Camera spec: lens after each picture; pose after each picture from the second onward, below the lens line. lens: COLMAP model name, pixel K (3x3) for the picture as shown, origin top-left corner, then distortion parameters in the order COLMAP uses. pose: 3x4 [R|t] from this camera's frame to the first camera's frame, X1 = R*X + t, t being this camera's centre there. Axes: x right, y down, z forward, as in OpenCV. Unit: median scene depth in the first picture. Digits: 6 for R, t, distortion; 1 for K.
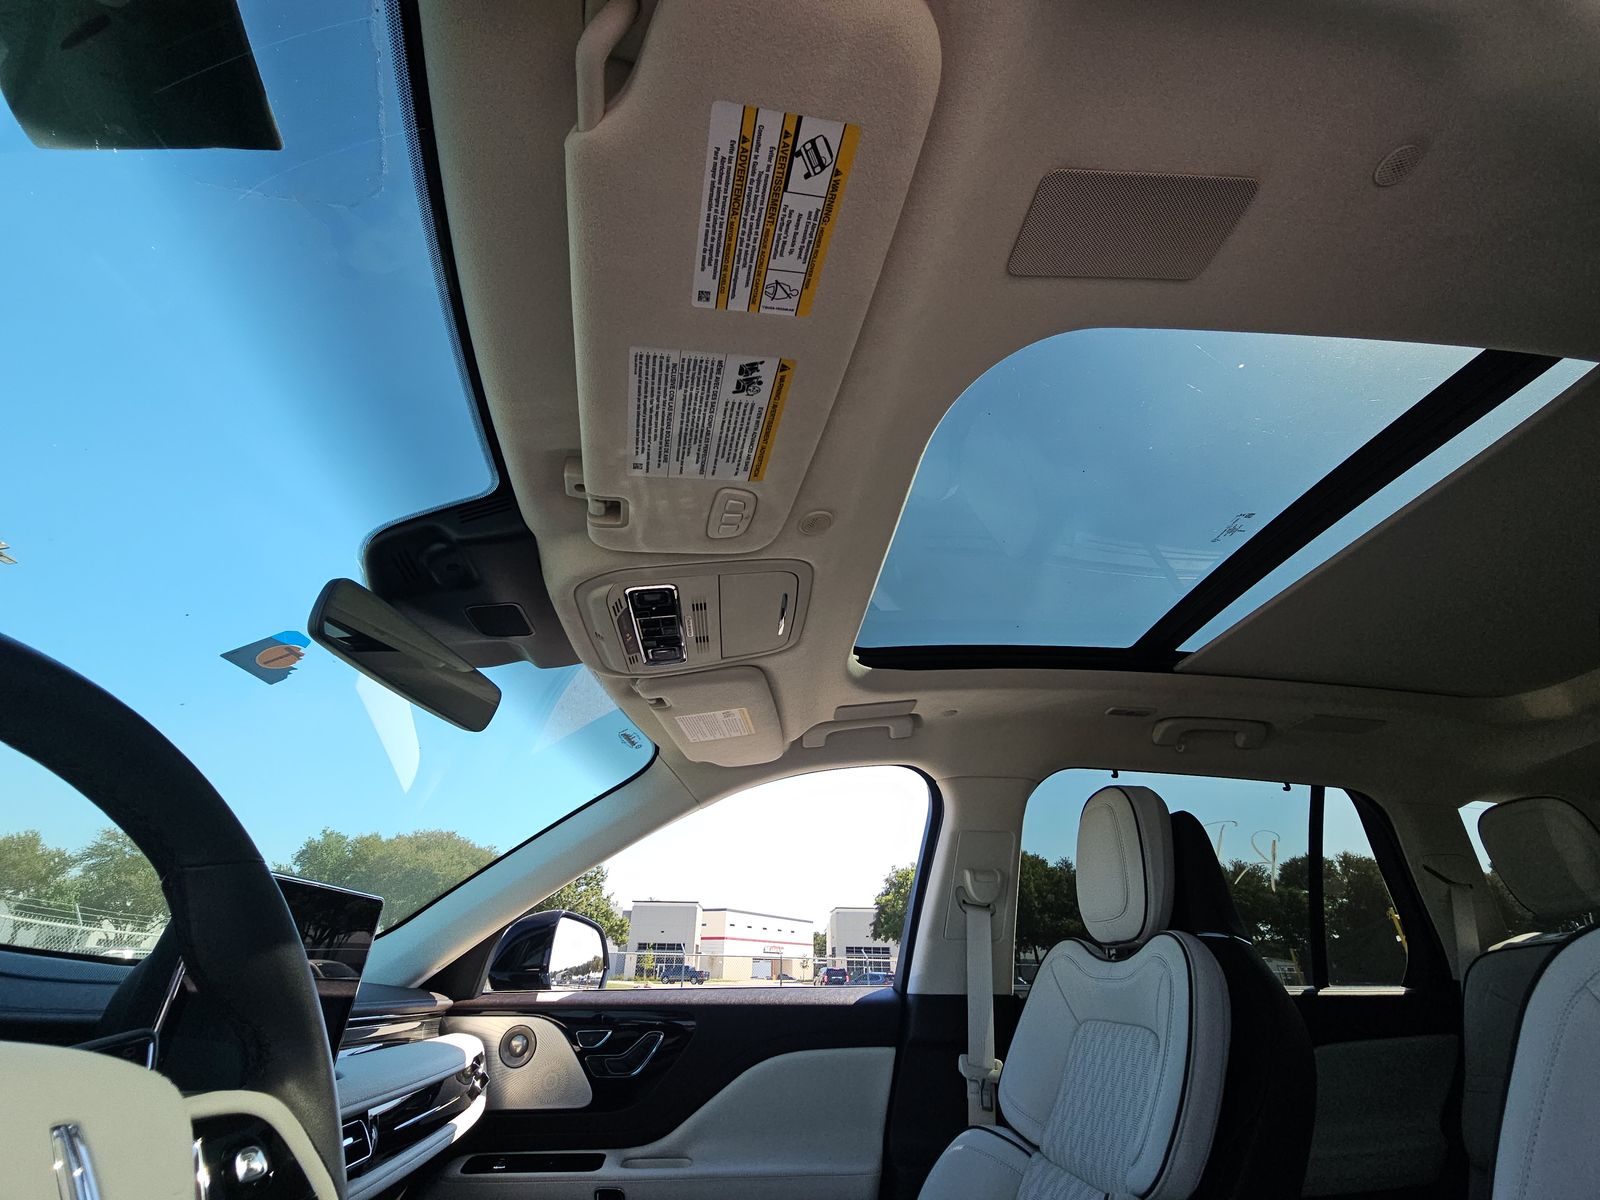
lens RADIAL K [[654.3, 0, 791.3], [0, 654.3, 581.3], [0, 0, 1]] dist [0.006825, -0.007319]
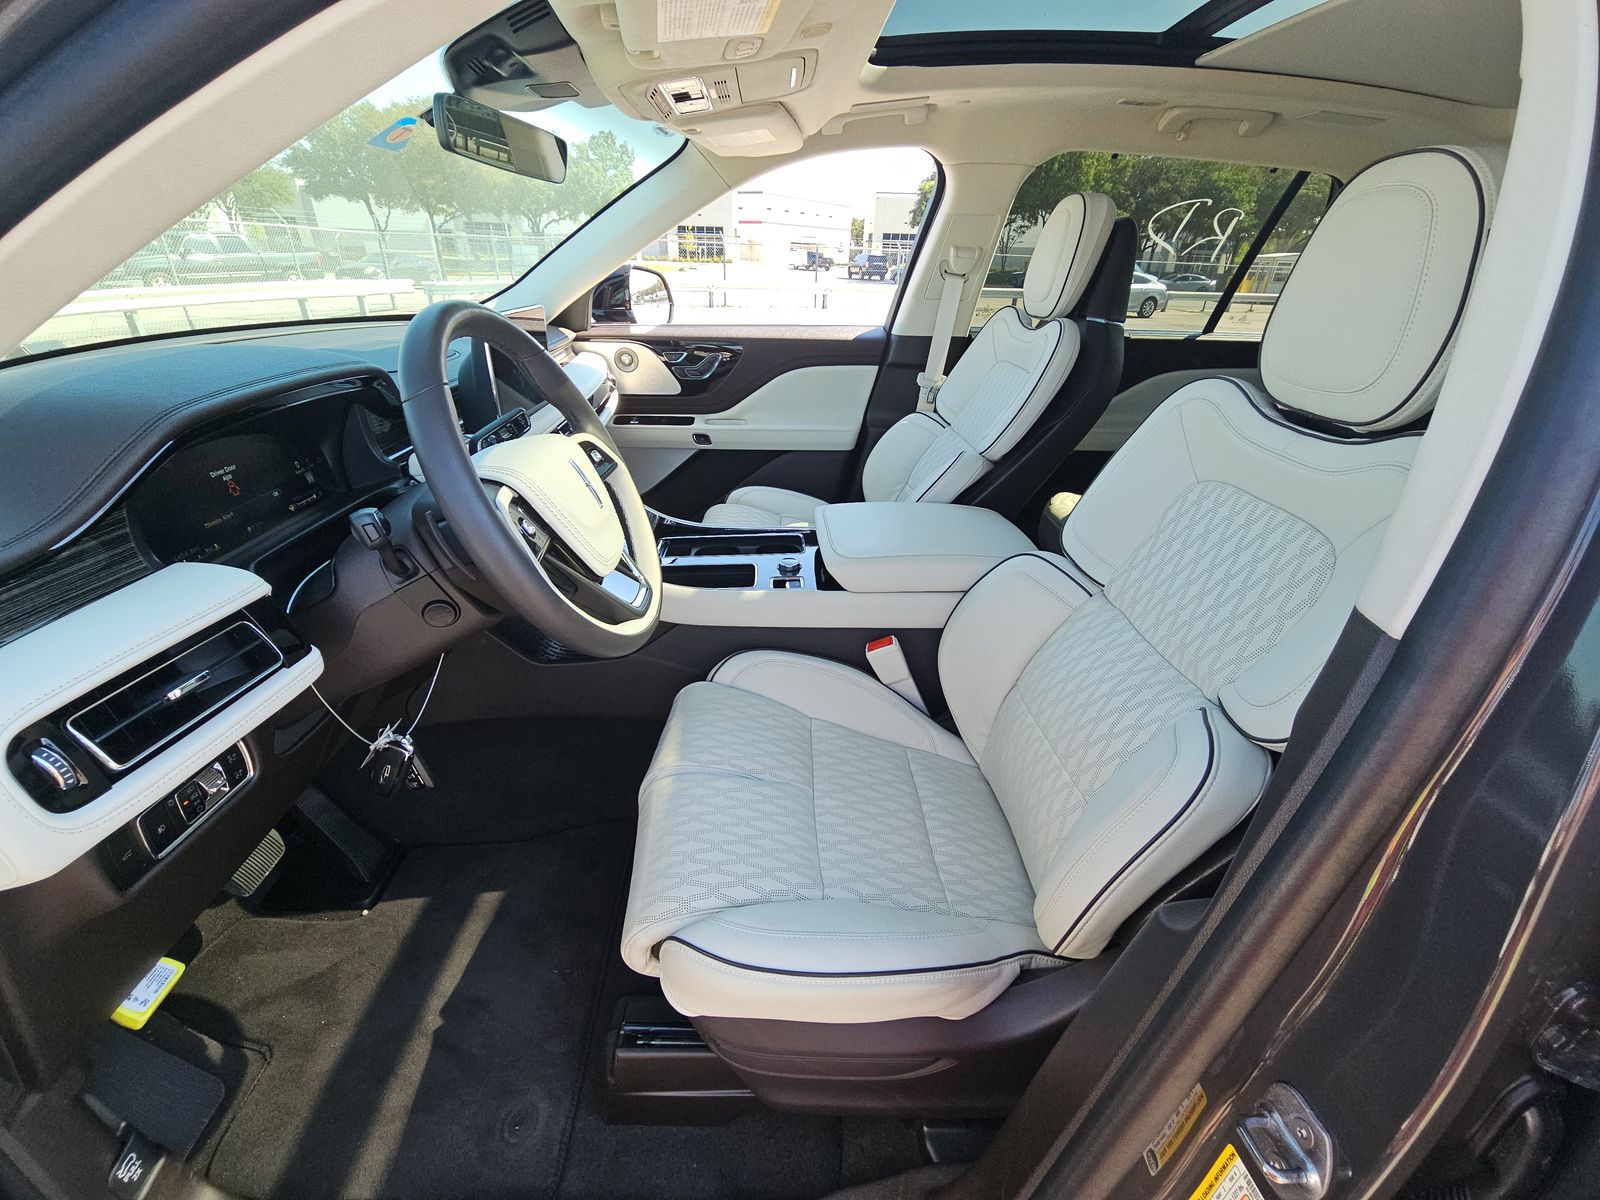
lens RADIAL K [[654.3, 0, 792.7], [0, 654.3, 588.5], [0, 0, 1]] dist [0.006825, -0.007319]
pose [[0.998701, 0.036687, -0.035350, 0.032347], [0.010352, 0.533260, 0.845888, -0.241849], [0.049884, -0.845155, 0.532188, -0.195442]]
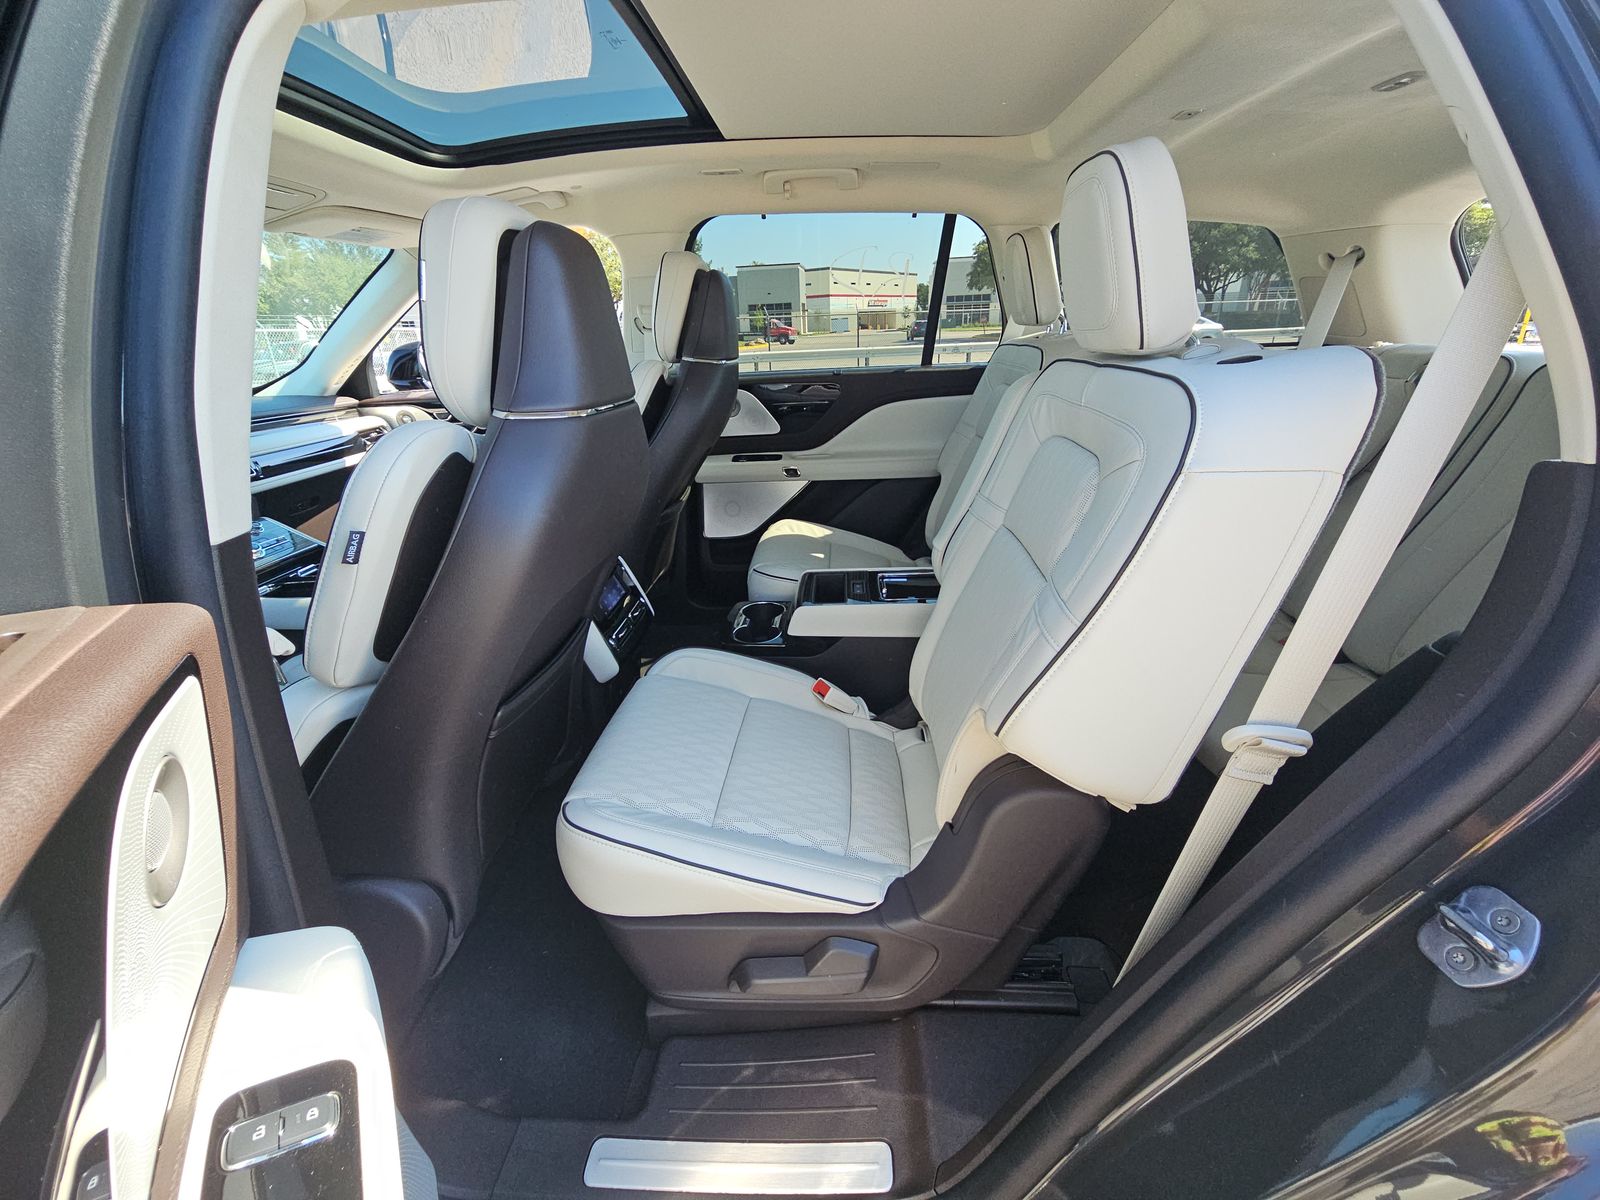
lens RADIAL K [[654.3, 0, 796.1], [0, 654.3, 585.0], [0, 0, 1]] dist [0.006825, -0.007319]
pose [[0.988351, 0.004498, -0.152124, 0.754583], [0.118016, 0.608480, 0.784745, -0.236926], [0.096094, -0.793557, 0.600861, -0.260397]]
